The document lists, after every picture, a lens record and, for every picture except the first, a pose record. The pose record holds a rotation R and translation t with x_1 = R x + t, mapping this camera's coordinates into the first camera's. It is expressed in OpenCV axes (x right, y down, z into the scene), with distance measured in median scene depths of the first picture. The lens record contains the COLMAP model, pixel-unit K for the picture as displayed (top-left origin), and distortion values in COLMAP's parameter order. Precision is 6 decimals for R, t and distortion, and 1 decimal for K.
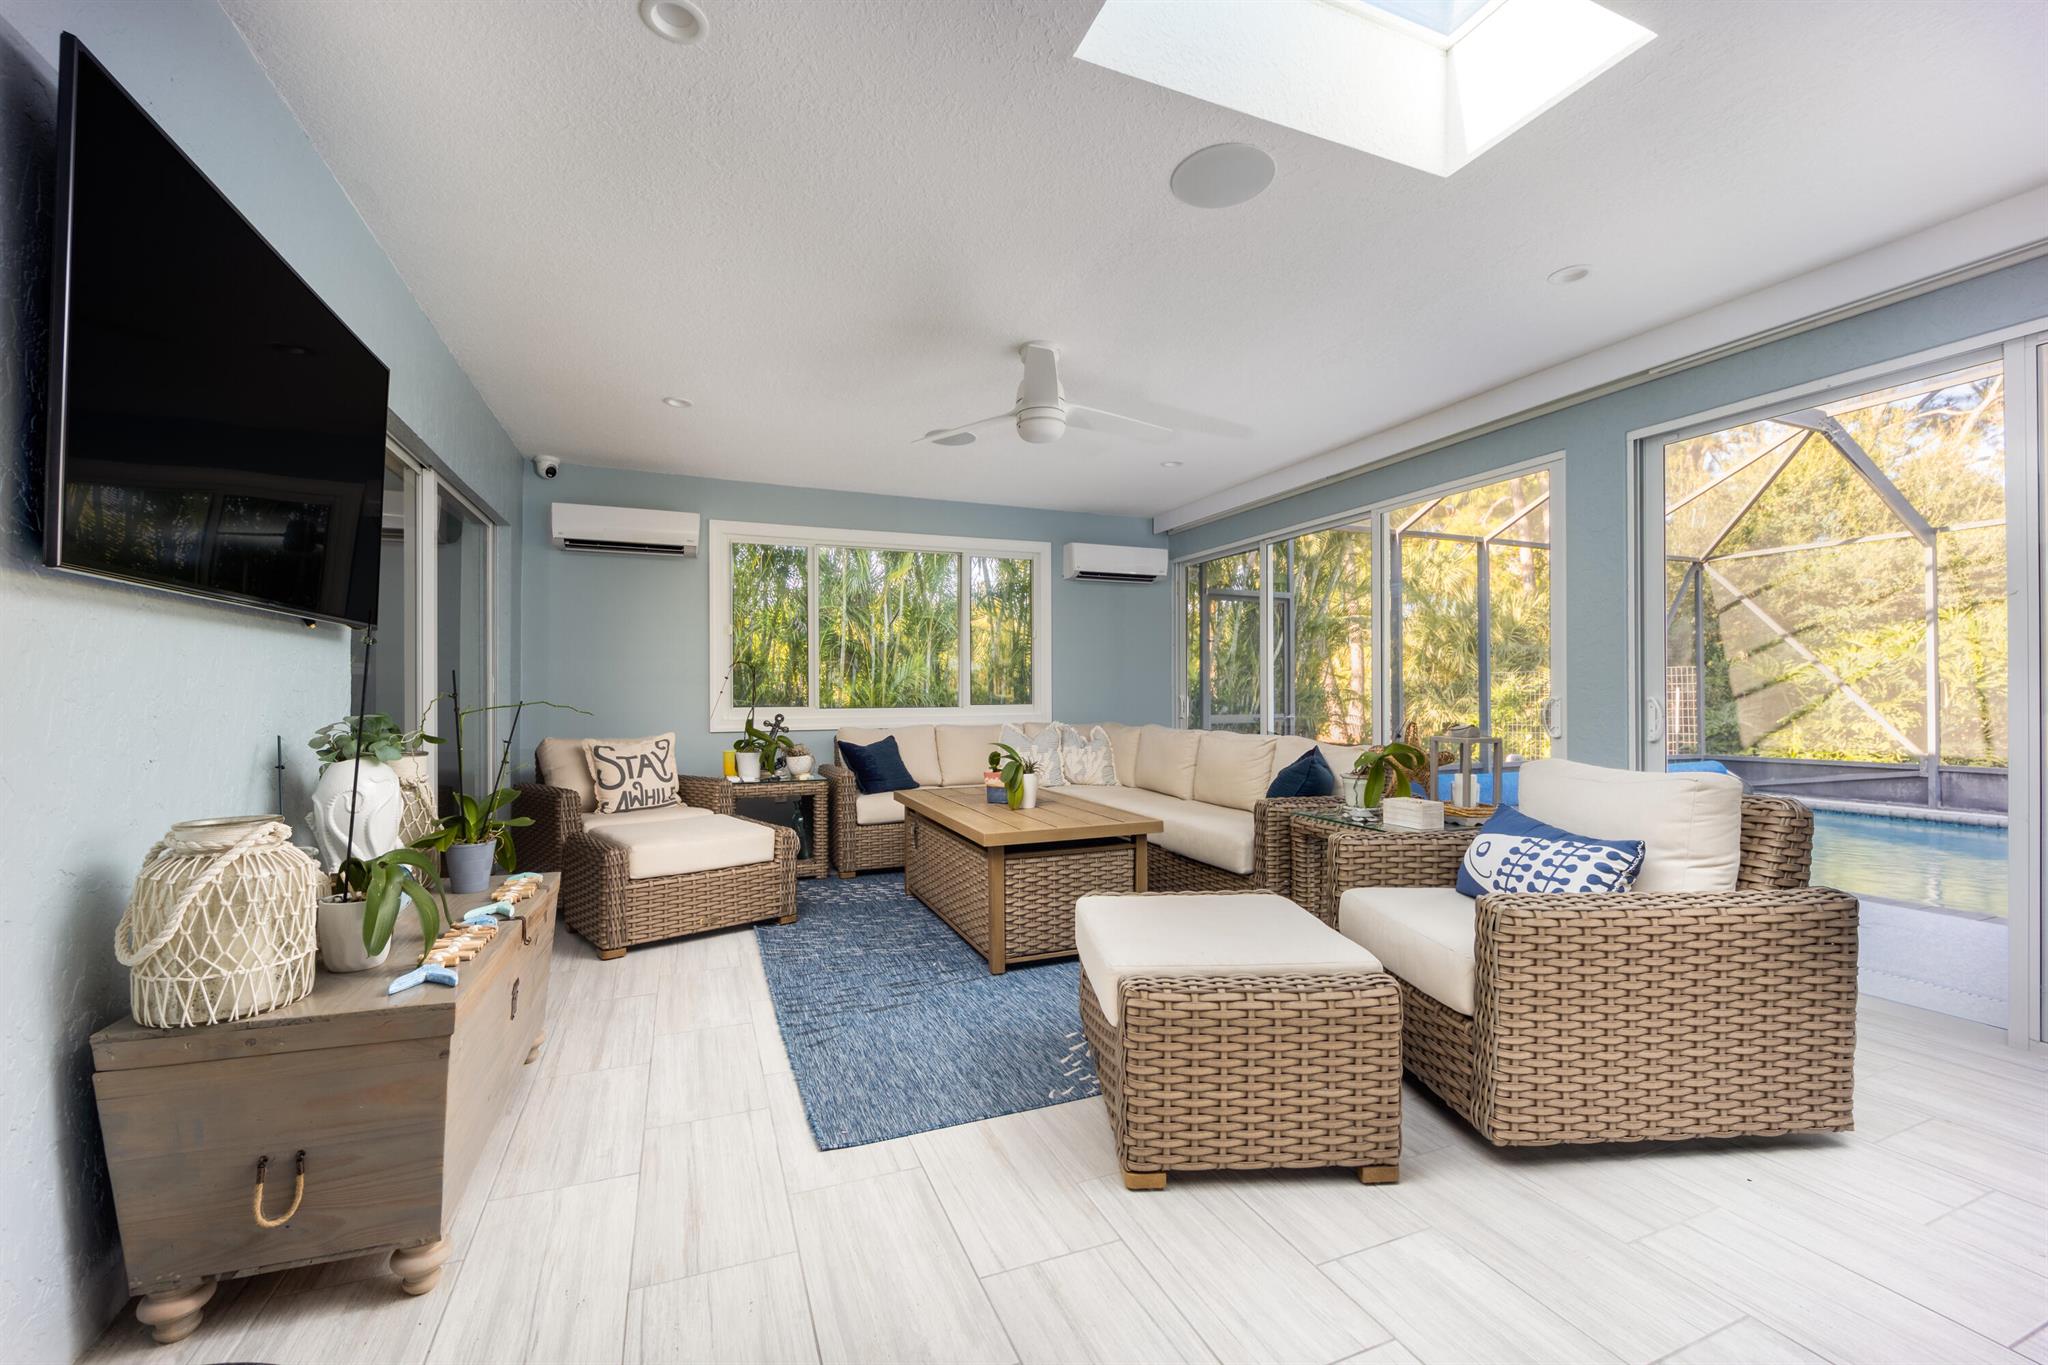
lens RADIAL K [[830.0, 0, 1015.6], [0, 830.0, 687.7], [0, 0, 1]] dist [-0.017379, -0.000606]
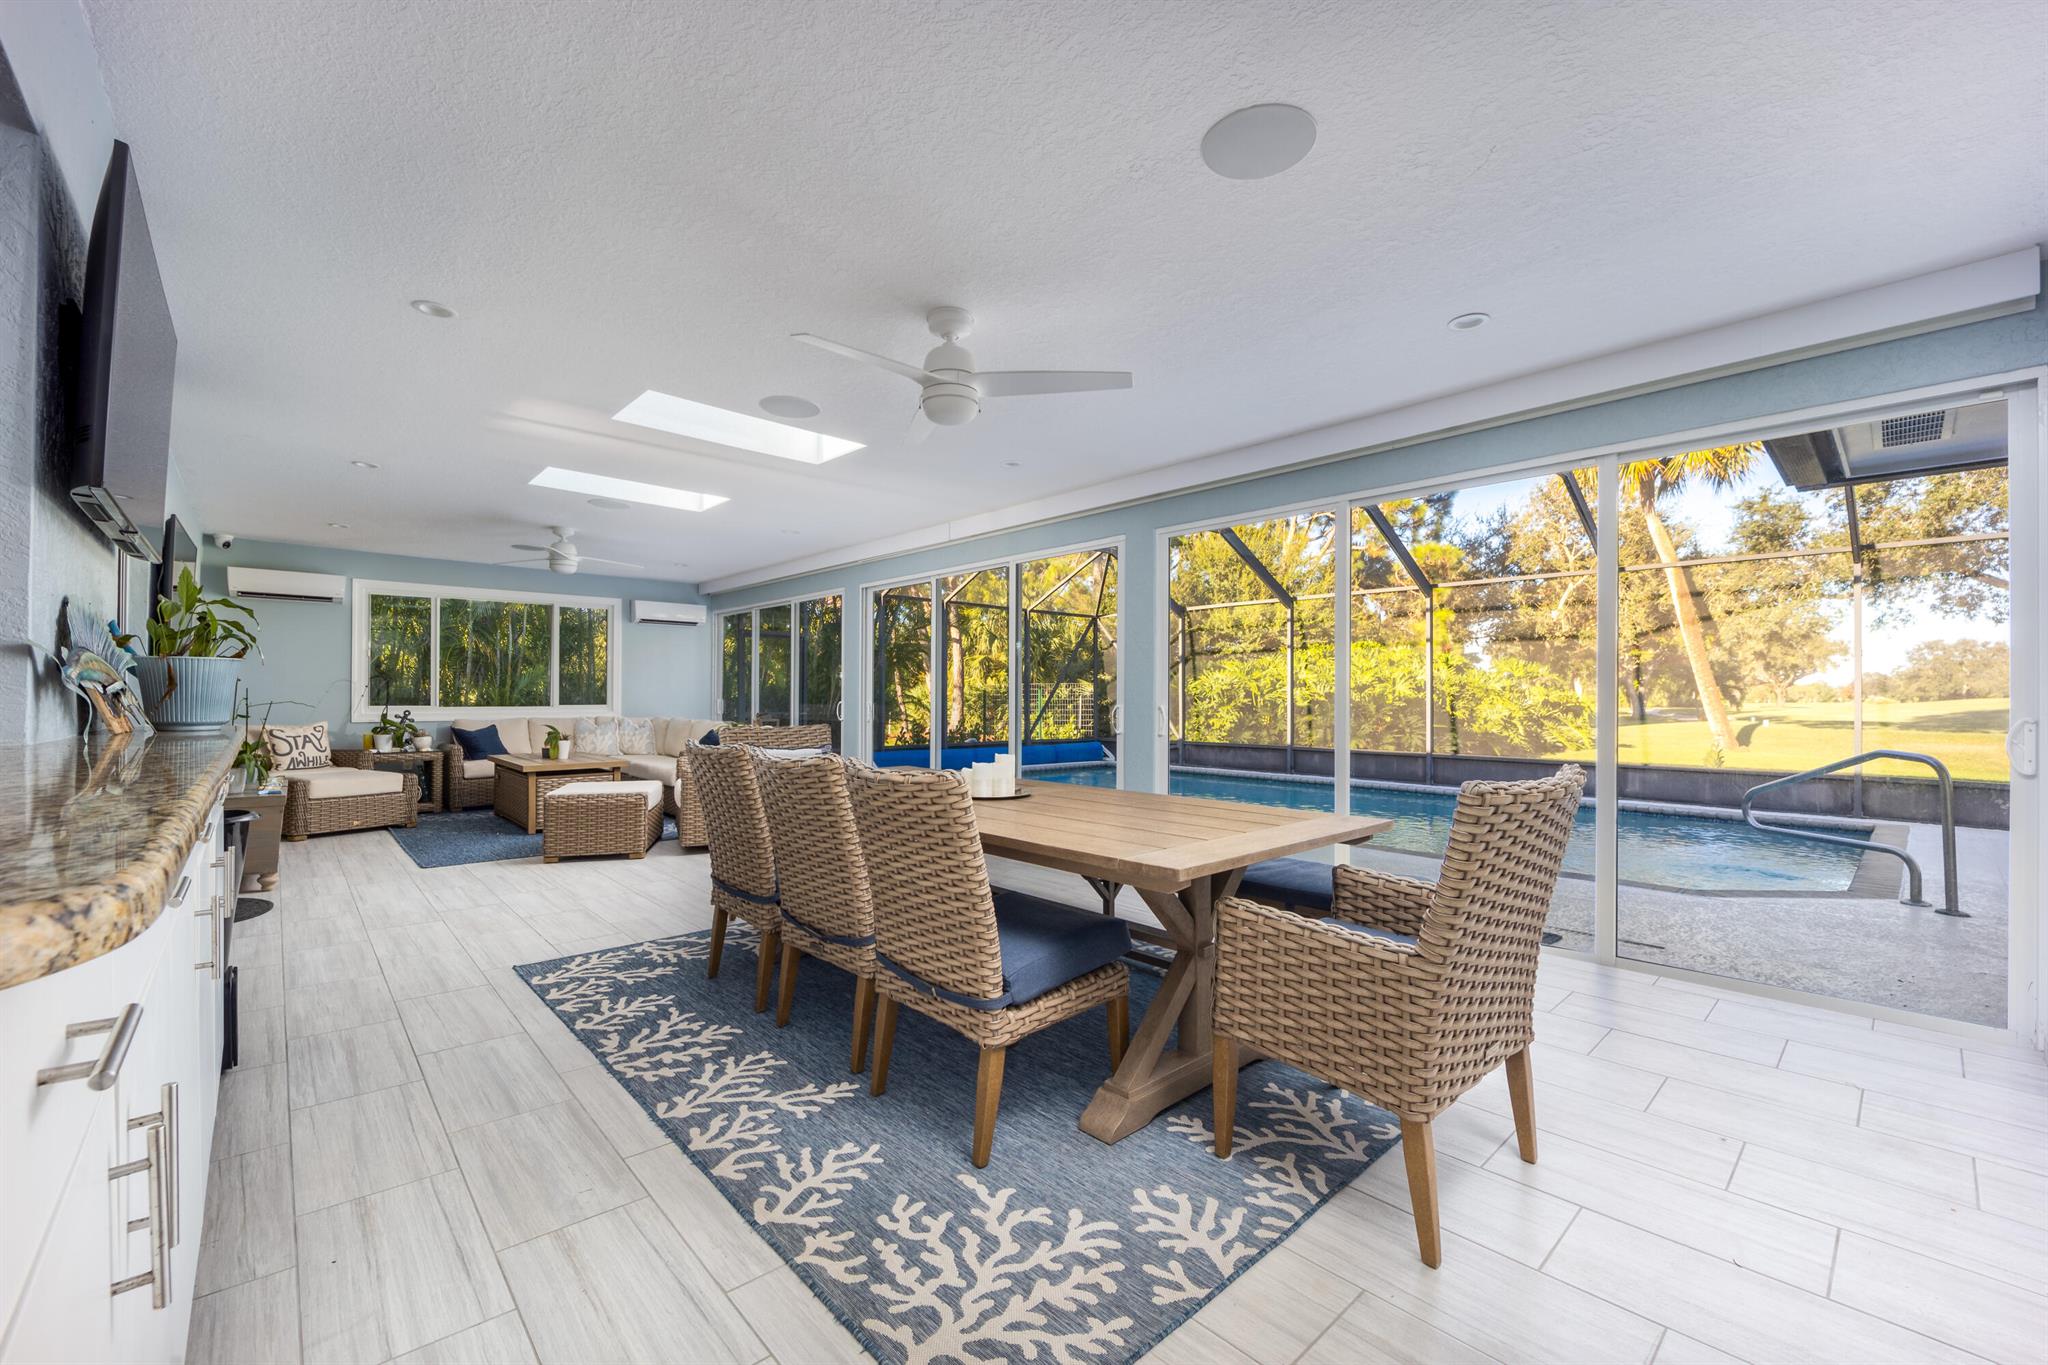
lens RADIAL K [[830.0, 0, 1041.2], [0, 830.0, 685.2], [0, 0, 1]] dist [-0.017379, -0.000606]
pose [[0.928932, 0.013359, 0.370009, 0.242582], [-0.011526, 0.999908, -0.007165, -0.016939], [-0.370070, 0.002391, 0.929001, -0.850474]]
